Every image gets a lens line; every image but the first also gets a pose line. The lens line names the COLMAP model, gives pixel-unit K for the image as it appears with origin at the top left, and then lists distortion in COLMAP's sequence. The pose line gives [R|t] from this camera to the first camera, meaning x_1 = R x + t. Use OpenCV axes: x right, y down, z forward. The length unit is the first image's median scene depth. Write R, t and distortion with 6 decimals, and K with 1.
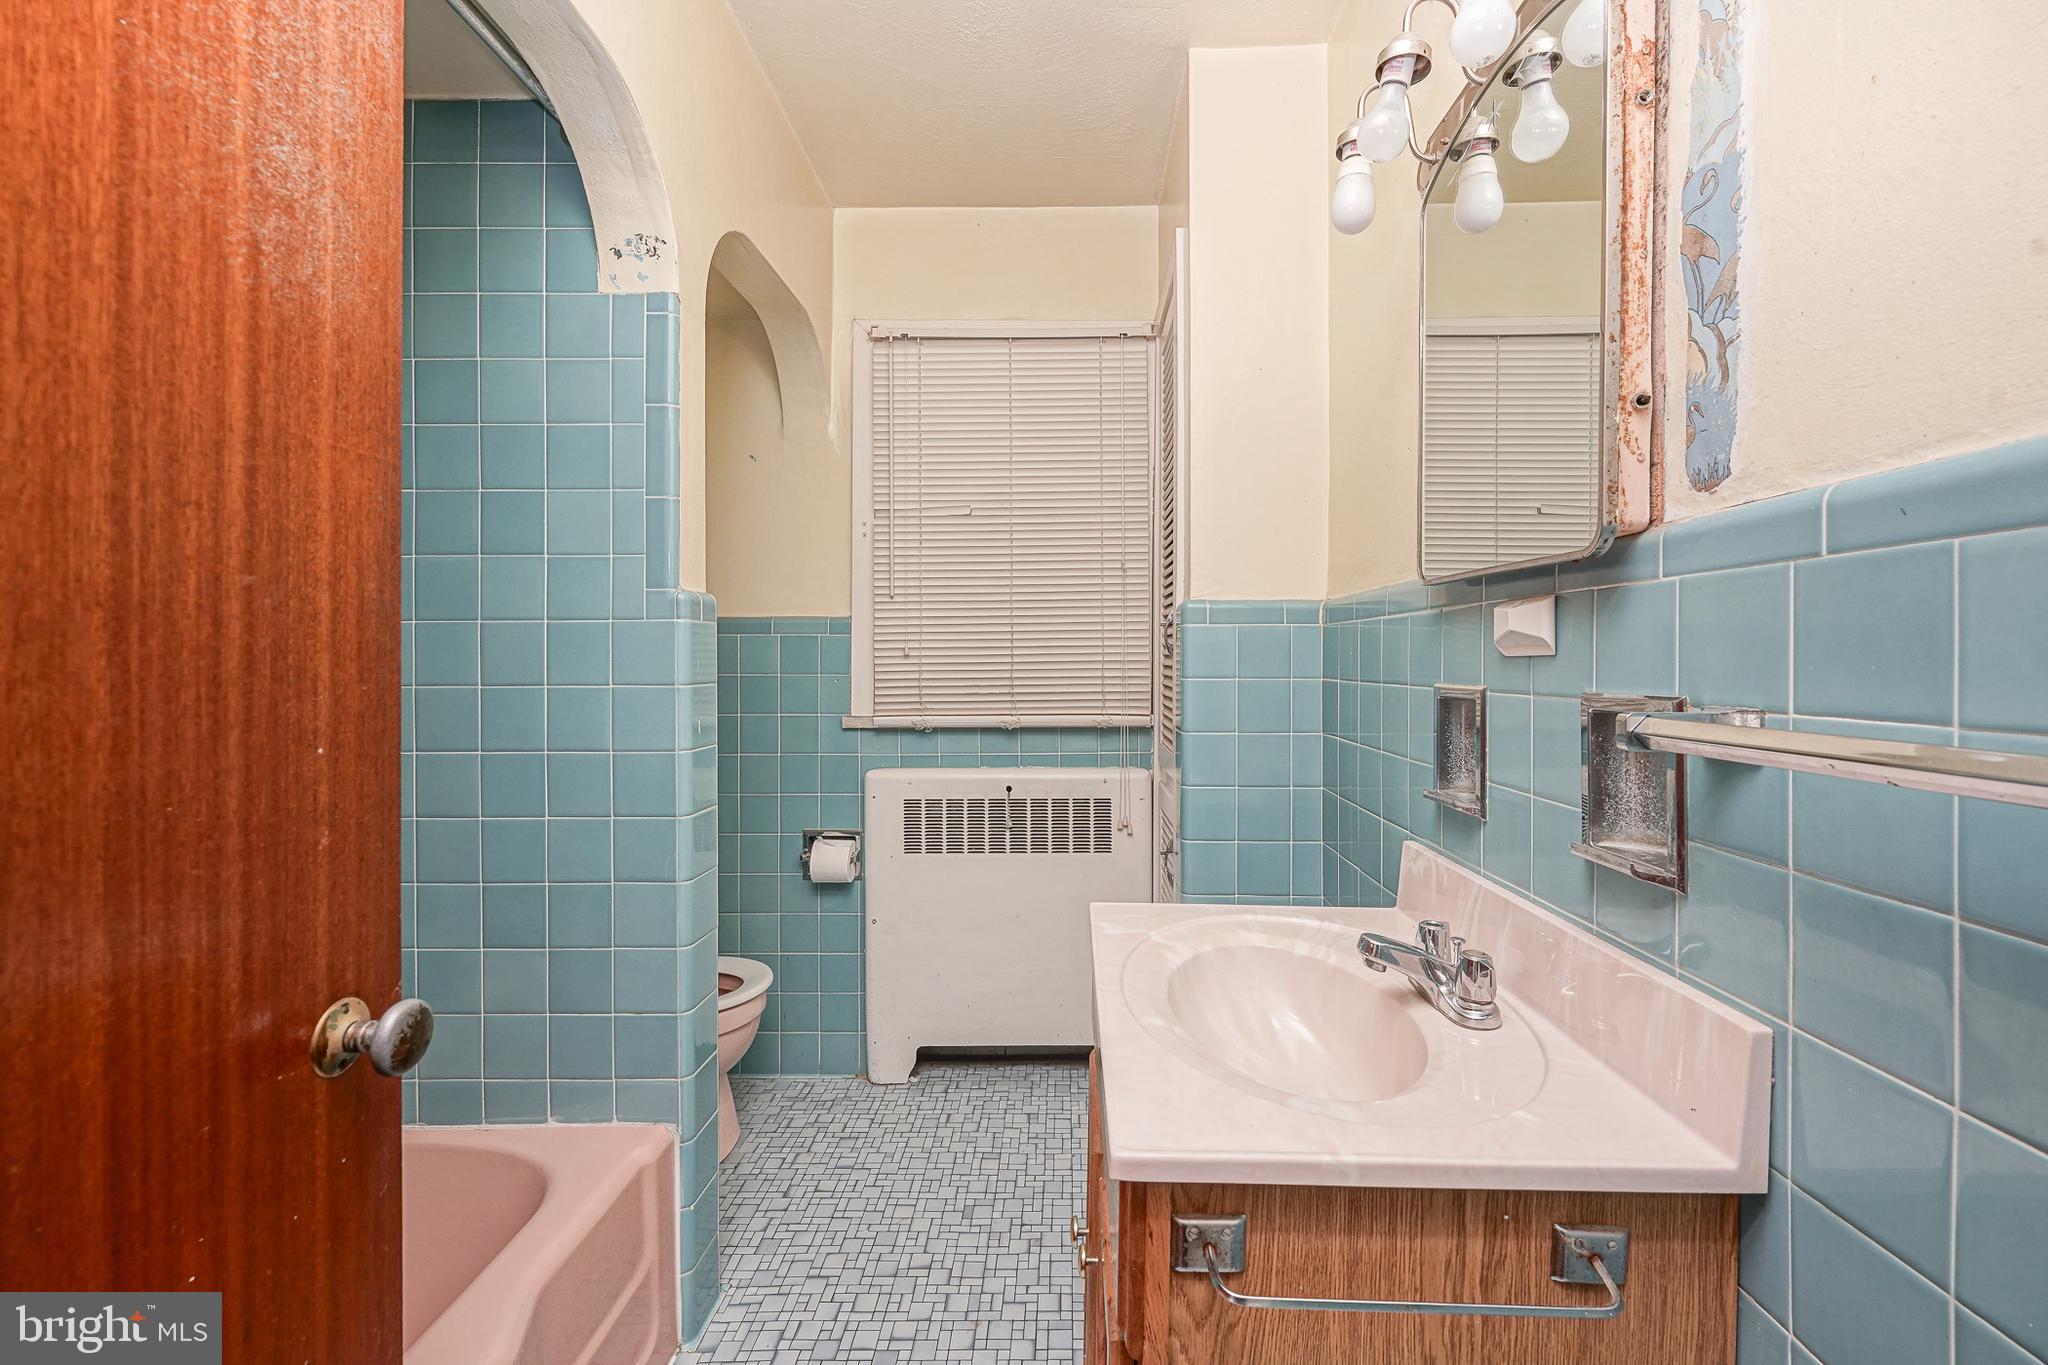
lens RADIAL K [[863.9, 0, 1030.8], [0, 863.9, 679.5], [0, 0, 1]] dist [0.000220, 0.000021]
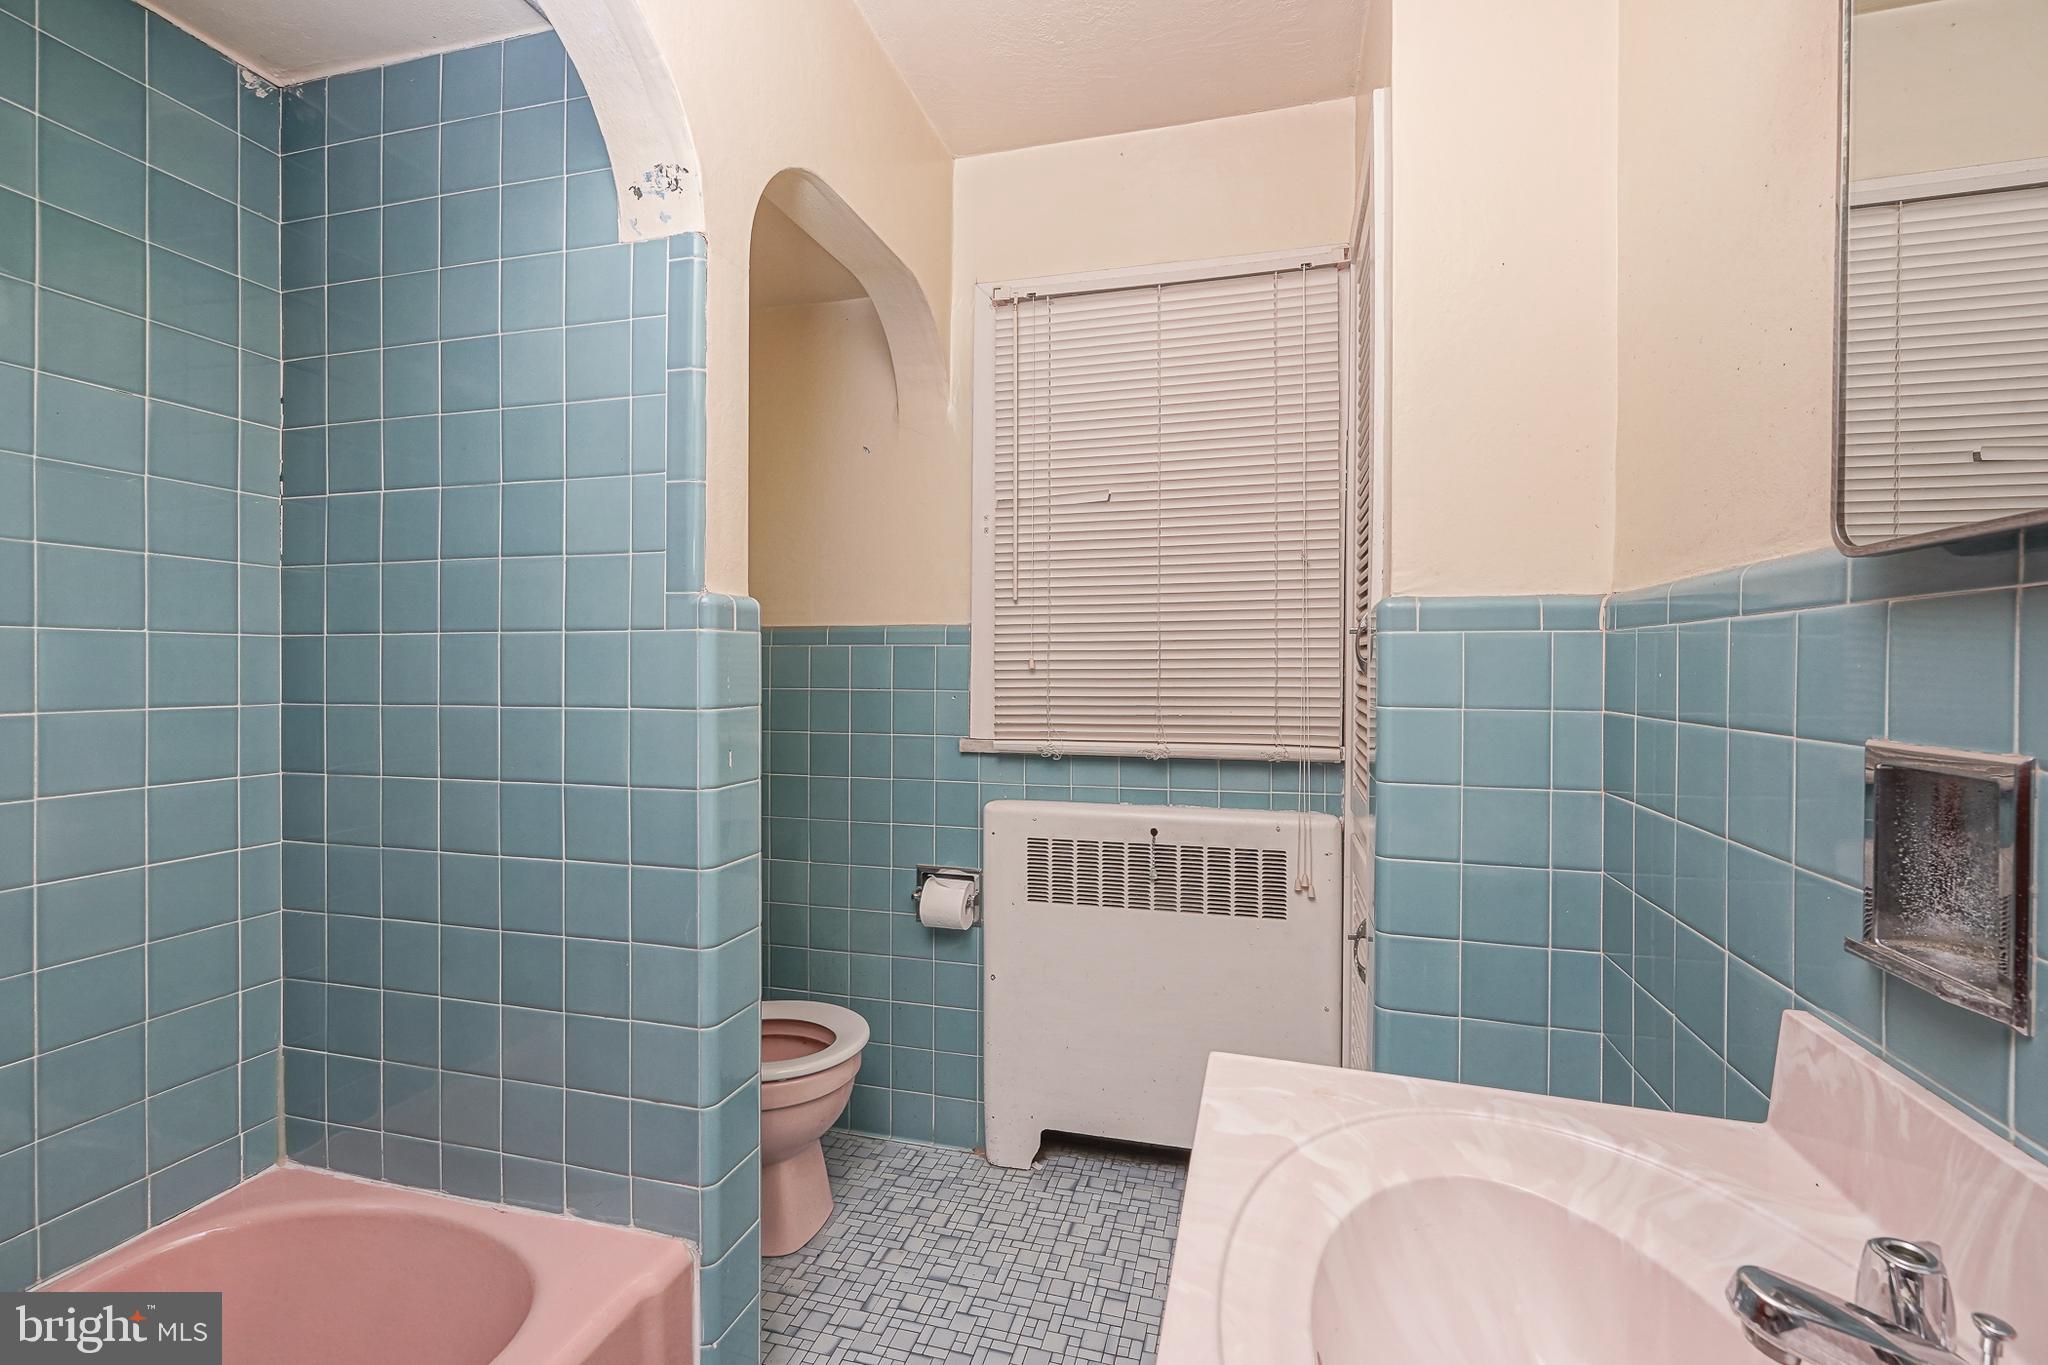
lens RADIAL K [[809.1, 0, 1009.6], [0, 809.1, 673.2], [0, 0, 1]] dist [0.000236, -0.000132]
pose [[0.960387, 0.009319, -0.278513, 0.059316], [-0.012725, 0.999865, -0.010423, -0.015859], [0.278378, 0.013554, 0.960376, 0.232582]]
